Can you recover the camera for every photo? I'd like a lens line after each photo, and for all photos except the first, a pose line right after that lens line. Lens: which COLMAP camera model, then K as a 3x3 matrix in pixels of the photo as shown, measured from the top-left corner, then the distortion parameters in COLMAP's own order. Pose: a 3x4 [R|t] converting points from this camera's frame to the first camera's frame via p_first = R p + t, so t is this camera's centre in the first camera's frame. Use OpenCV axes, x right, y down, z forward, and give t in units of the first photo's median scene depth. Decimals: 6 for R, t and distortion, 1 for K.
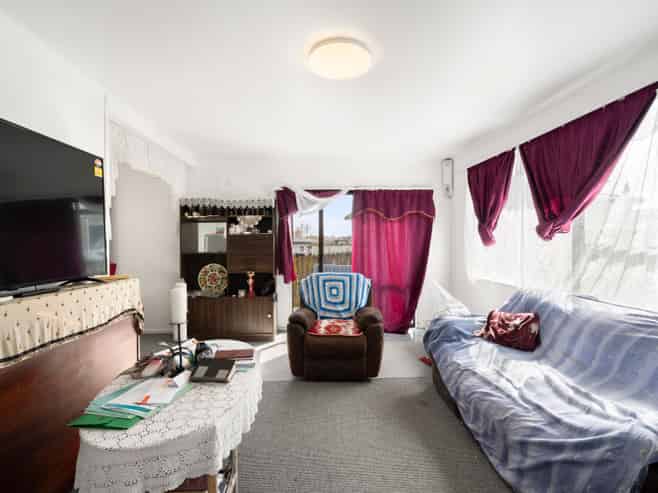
lens RADIAL K [[323.1, 0, 327.9], [0, 323.1, 242.8], [0, 0, 1]] dist [0.001033, 0.000070]
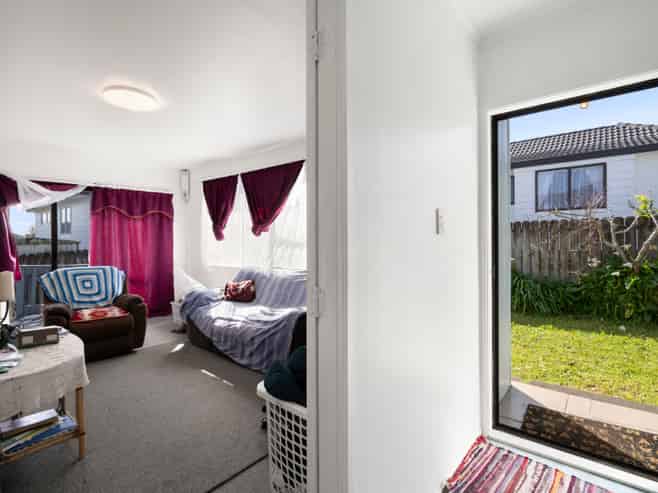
lens RADIAL K [[323.1, 0, 327.9], [0, 323.1, 242.8], [0, 0, 1]] dist [0.001033, 0.000070]
pose [[0.669022, -0.008792, 0.743190, -0.243601], [0.006815, 0.999961, 0.005695, 0.015627], [-0.743211, 0.001255, 0.669056, -0.293131]]
